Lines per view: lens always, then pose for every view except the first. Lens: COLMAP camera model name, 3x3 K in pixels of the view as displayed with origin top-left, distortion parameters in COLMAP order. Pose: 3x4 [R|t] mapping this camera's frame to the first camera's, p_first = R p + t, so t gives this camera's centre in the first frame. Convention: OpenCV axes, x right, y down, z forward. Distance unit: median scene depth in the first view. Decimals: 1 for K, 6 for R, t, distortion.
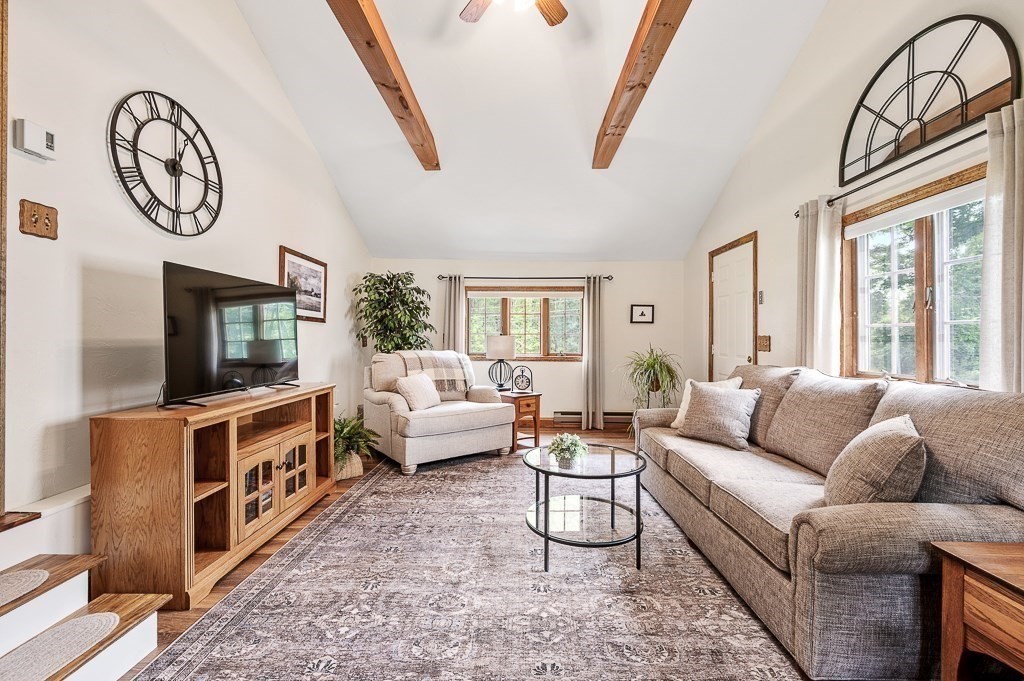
lens RADIAL K [[419.7, 0, 512.0], [0, 419.7, 339.9], [0, 0, 1]] dist [-0.010730, 0.000173]
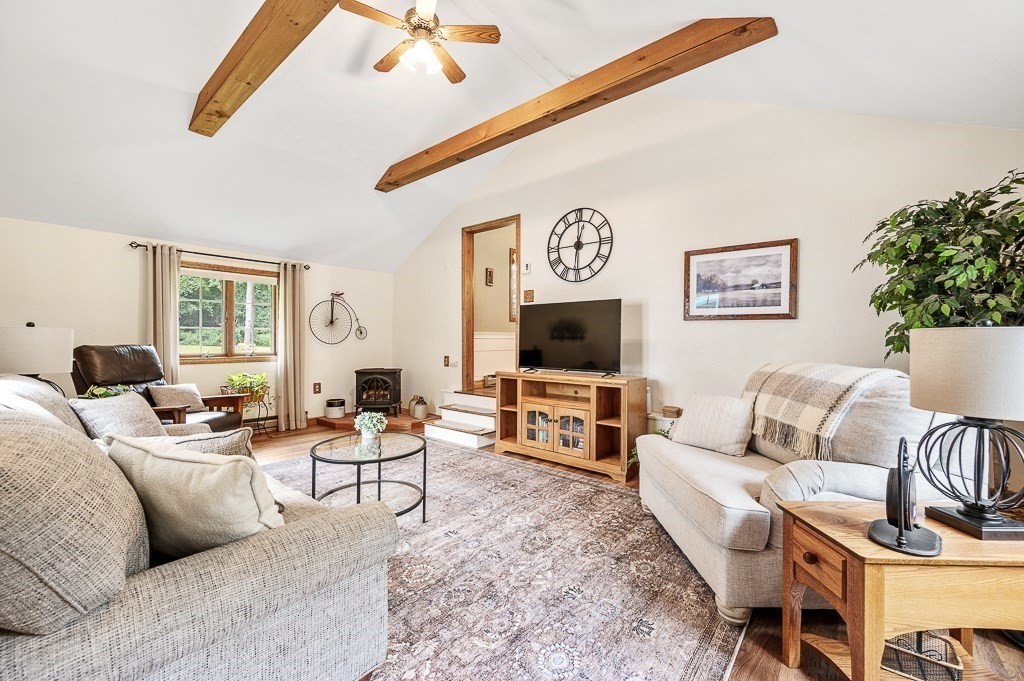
lens RADIAL K [[389.6, 0, 511.5], [0, 389.6, 341.3], [0, 0, 1]] dist [0.000670, -0.000047]
pose [[-0.607634, -0.007313, -0.794184, 0.703658], [-0.014217, 0.999898, 0.001671, 0.006088], [0.794090, 0.012306, -0.607676, 1.780312]]
